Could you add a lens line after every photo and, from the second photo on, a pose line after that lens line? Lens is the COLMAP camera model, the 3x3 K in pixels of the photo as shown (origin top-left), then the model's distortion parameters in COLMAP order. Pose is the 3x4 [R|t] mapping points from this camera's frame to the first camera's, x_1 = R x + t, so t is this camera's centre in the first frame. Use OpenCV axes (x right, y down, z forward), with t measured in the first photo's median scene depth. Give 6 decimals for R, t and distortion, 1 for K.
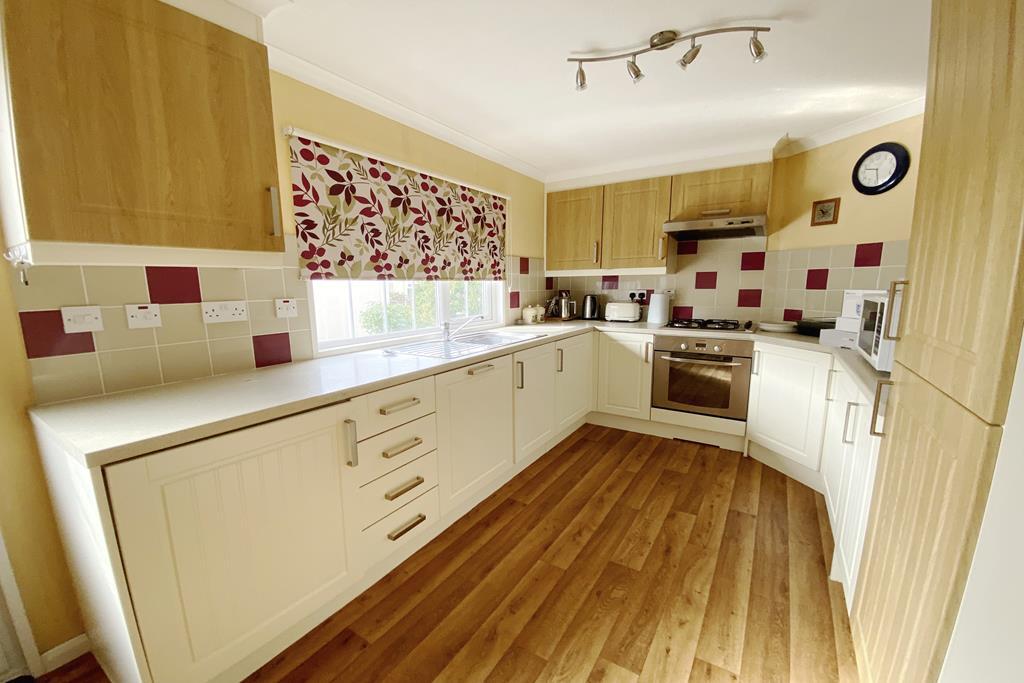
lens RADIAL K [[408.6, 0, 507.6], [0, 408.6, 359.3], [0, 0, 1]] dist [0.001019, -0.023425]
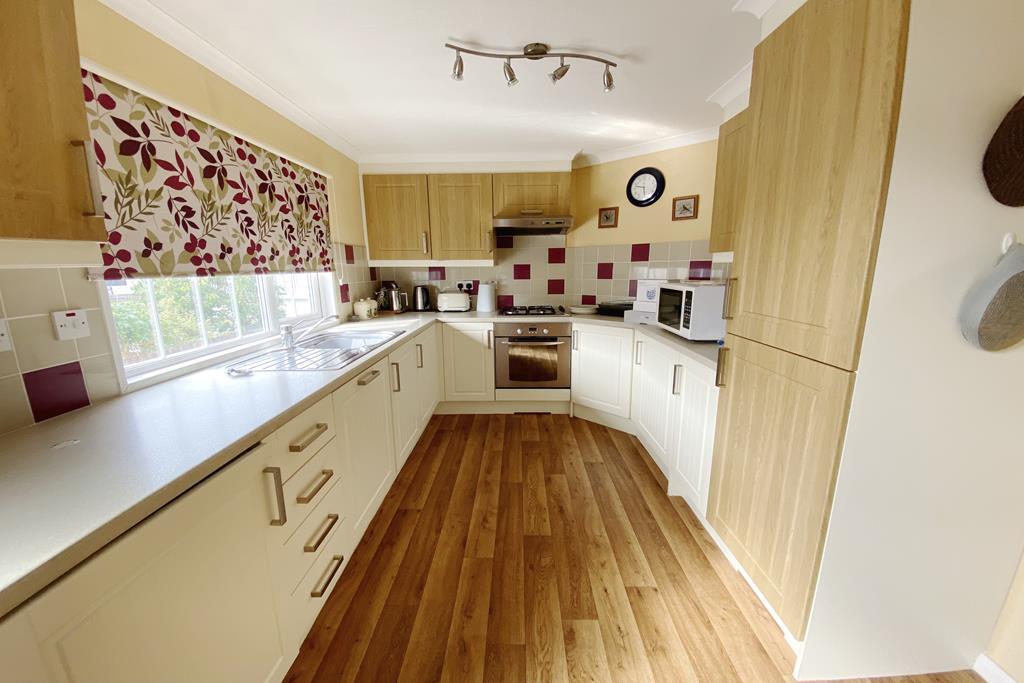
lens RADIAL K [[403.9, 0, 507.5], [0, 403.9, 361.9], [0, 0, 1]] dist [0.001925, -0.020179]
pose [[0.848845, -0.116765, 0.515585, -0.231649], [0.094115, 0.993100, 0.069960, -0.037197], [-0.520196, -0.010861, 0.853978, 0.084168]]
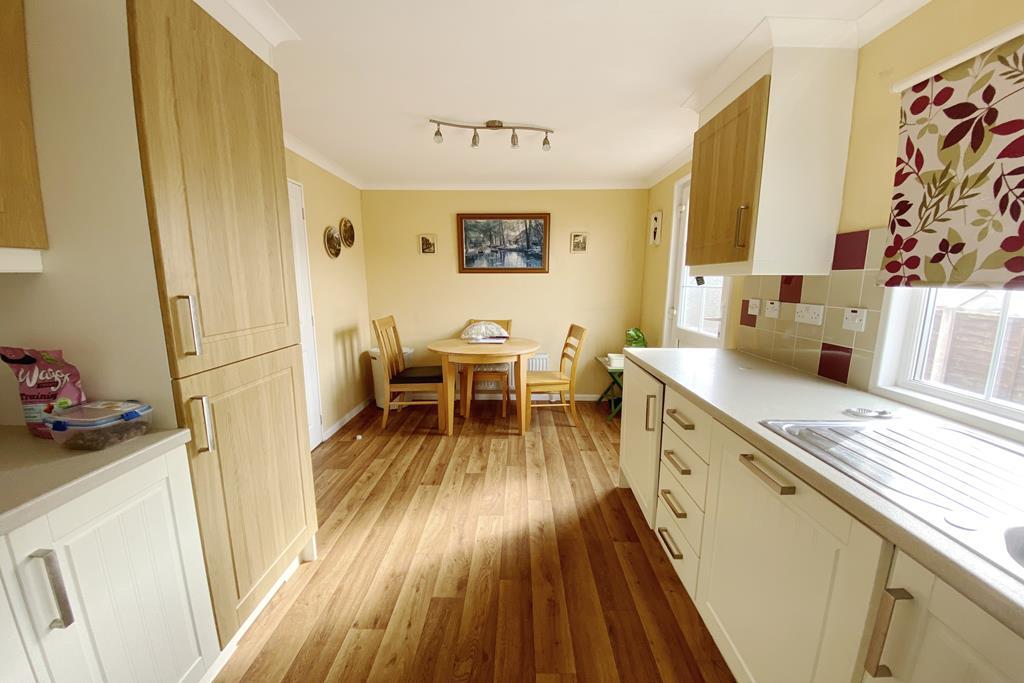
lens RADIAL K [[394.7, 0, 511.8], [0, 394.7, 349.7], [0, 0, 1]] dist [0.049637, -0.027303]
pose [[-0.841129, 0.101872, -0.531153, 0.400479], [-0.087909, 0.943287, 0.320128, -0.221799], [0.533642, 0.315962, -0.784471, 1.064902]]
